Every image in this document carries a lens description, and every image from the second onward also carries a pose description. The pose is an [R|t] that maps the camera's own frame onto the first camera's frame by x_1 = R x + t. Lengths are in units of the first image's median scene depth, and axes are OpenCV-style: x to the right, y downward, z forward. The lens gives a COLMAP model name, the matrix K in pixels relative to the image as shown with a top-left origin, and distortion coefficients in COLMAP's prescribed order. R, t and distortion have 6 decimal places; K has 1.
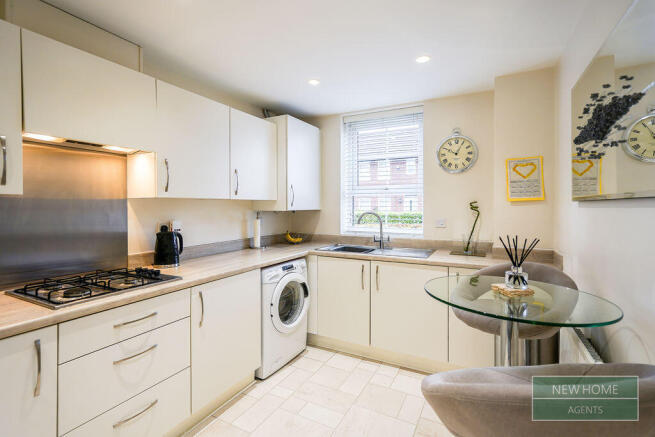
lens RADIAL K [[304.4, 0, 326.9], [0, 304.4, 207.7], [0, 0, 1]] dist [0.000208, 0.000076]
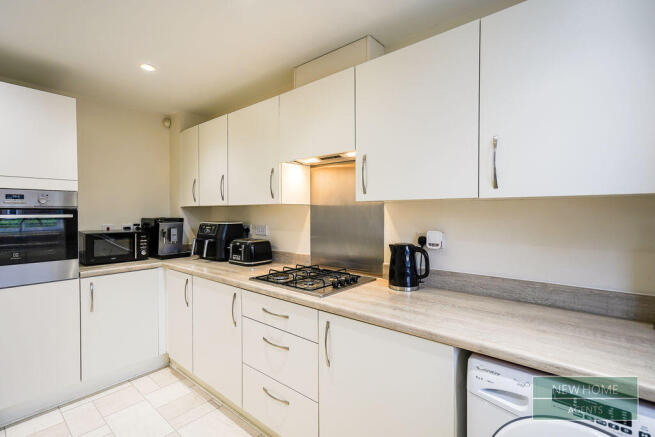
lens RADIAL K [[323.2, 0, 326.5], [0, 323.2, 215.6], [0, 0, 1]] dist [0.000191, 0.000012]
pose [[-0.252728, 0.020378, -0.967323, 0.323902], [0.000665, 0.999782, 0.020888, -0.011252], [0.967537, 0.004636, -0.252686, 1.016623]]
